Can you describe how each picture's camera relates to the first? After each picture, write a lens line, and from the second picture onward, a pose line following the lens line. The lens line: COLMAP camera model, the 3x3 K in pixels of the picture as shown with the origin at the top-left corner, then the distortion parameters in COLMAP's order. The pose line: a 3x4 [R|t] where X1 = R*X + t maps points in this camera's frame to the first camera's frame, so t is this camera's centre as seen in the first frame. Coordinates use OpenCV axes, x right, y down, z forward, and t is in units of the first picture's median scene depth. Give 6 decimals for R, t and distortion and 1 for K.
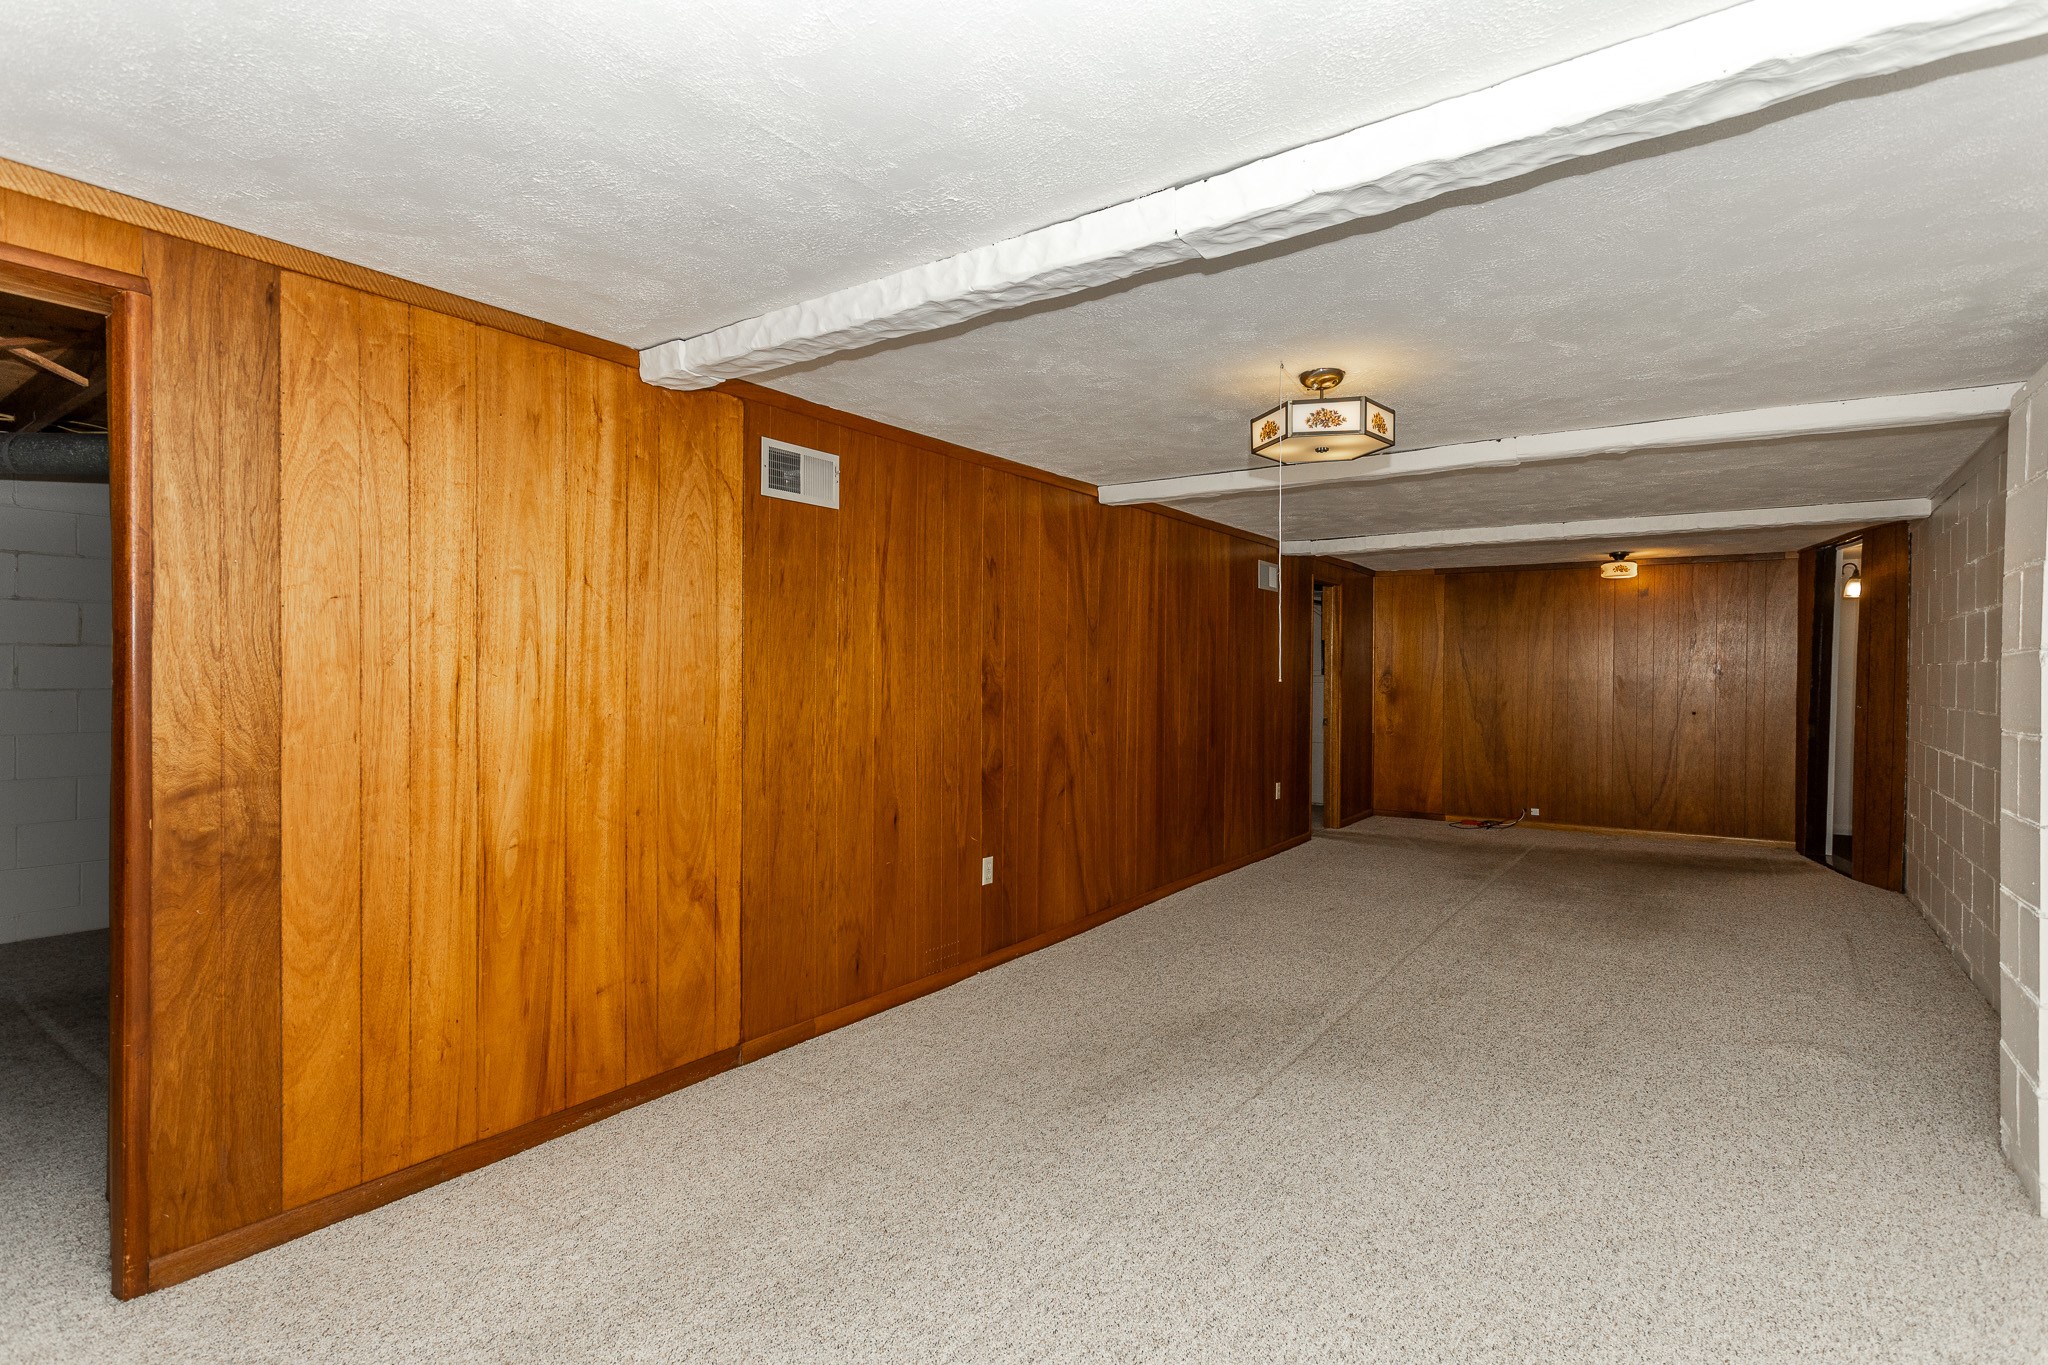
lens RADIAL K [[991.0, 0, 1019.0], [0, 991.0, 680.7], [0, 0, 1]] dist [-0.001270, 0.000301]
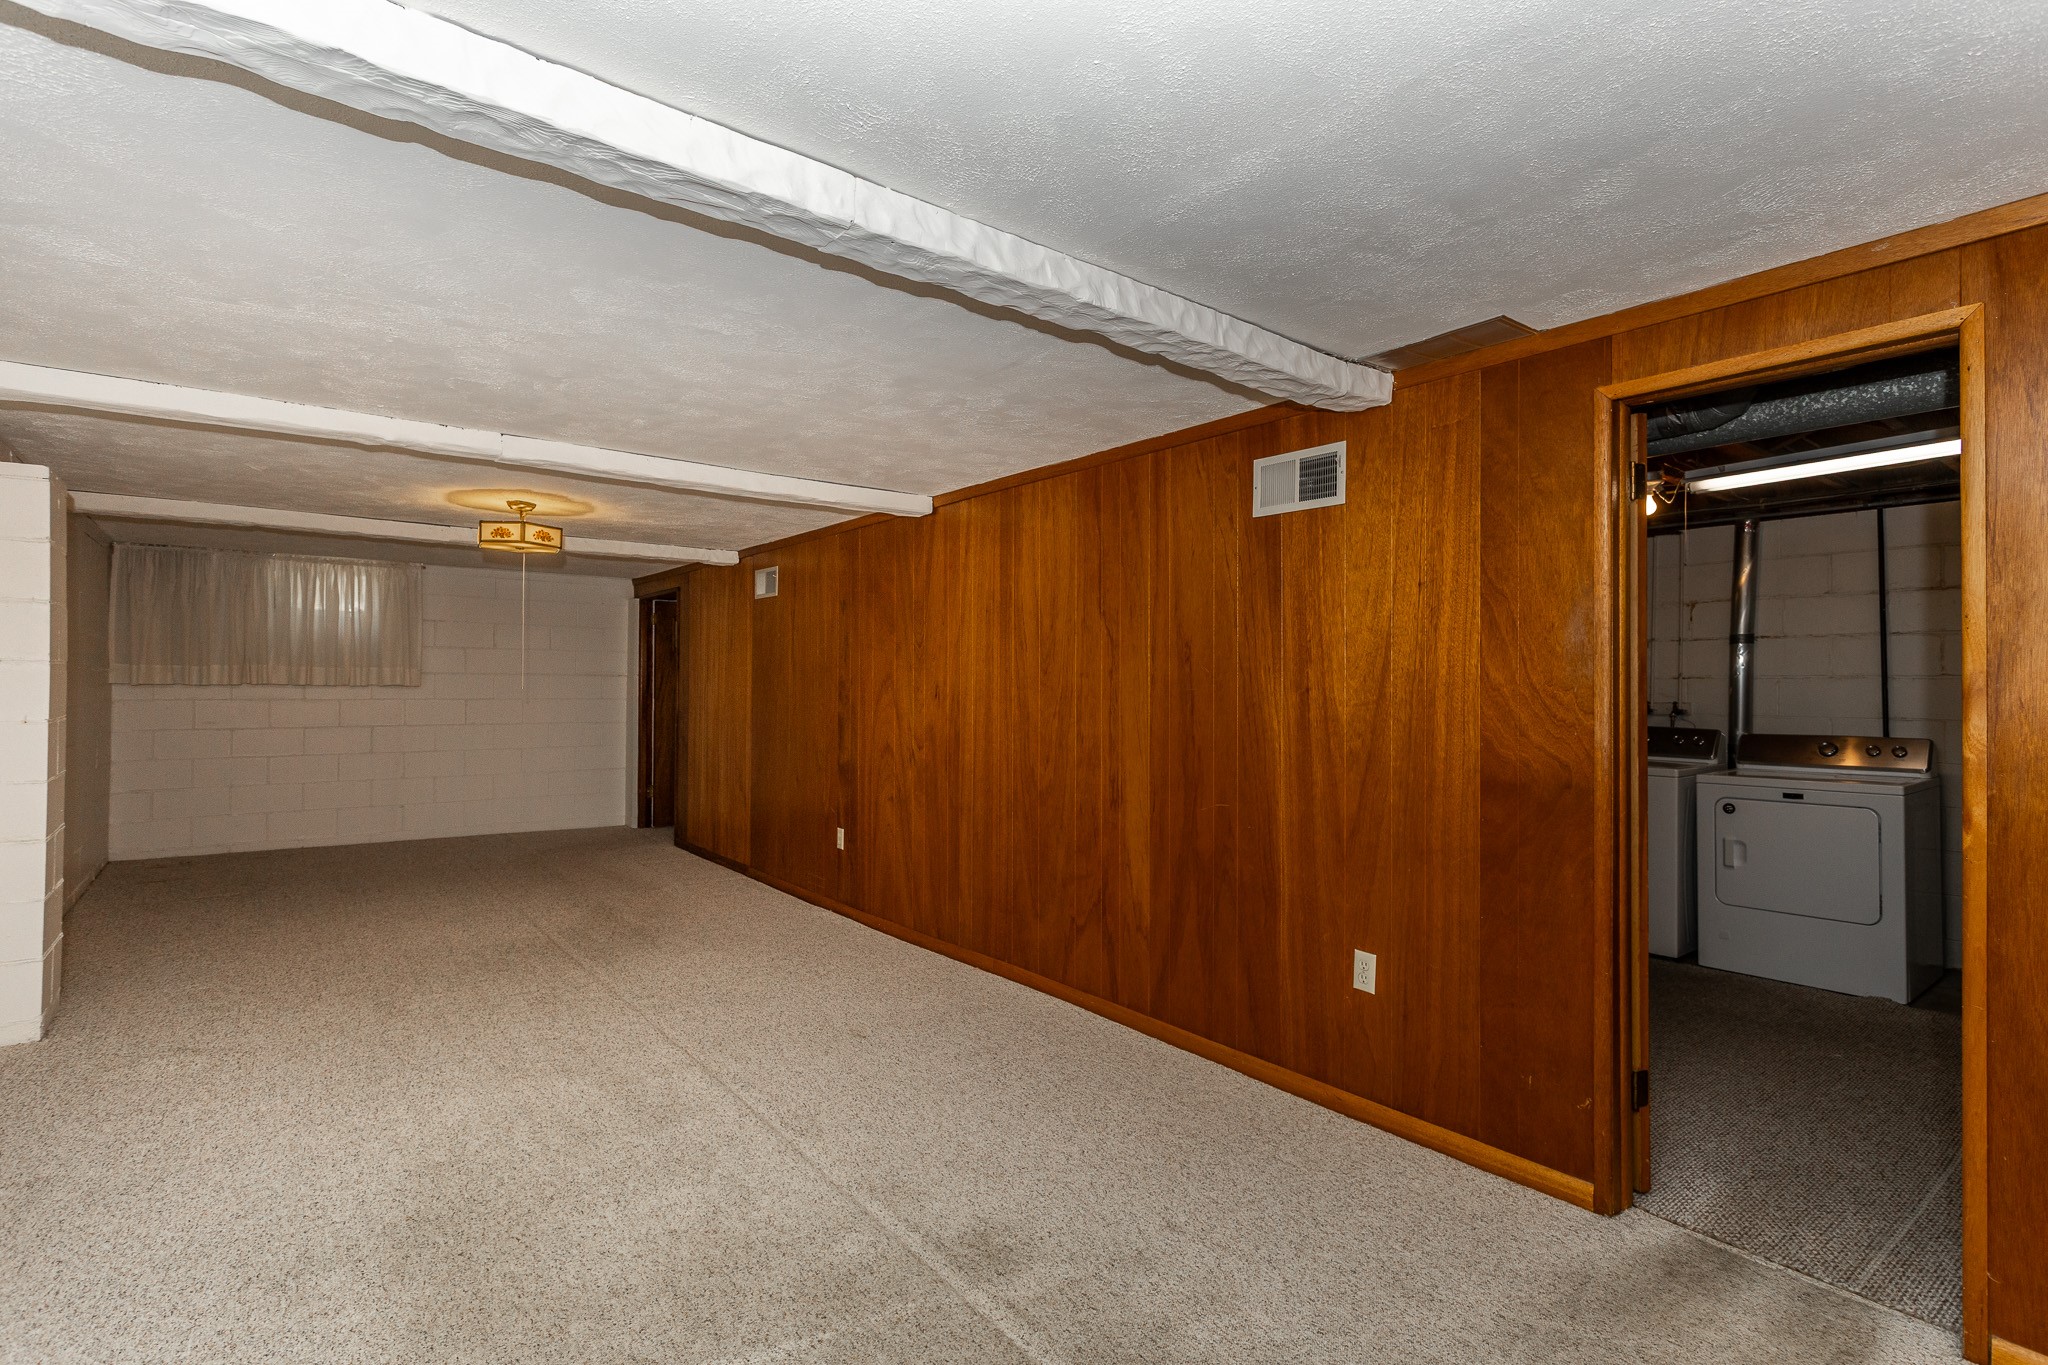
lens RADIAL K [[991.0, 0, 1019.0], [0, 991.0, 680.7], [0, 0, 1]] dist [-0.001270, 0.000301]
pose [[-0.286204, 0.002309, -0.958166, 1.150075], [-0.002415, 0.999992, 0.003131, -0.021595], [0.958166, 0.003210, -0.286196, 1.590670]]
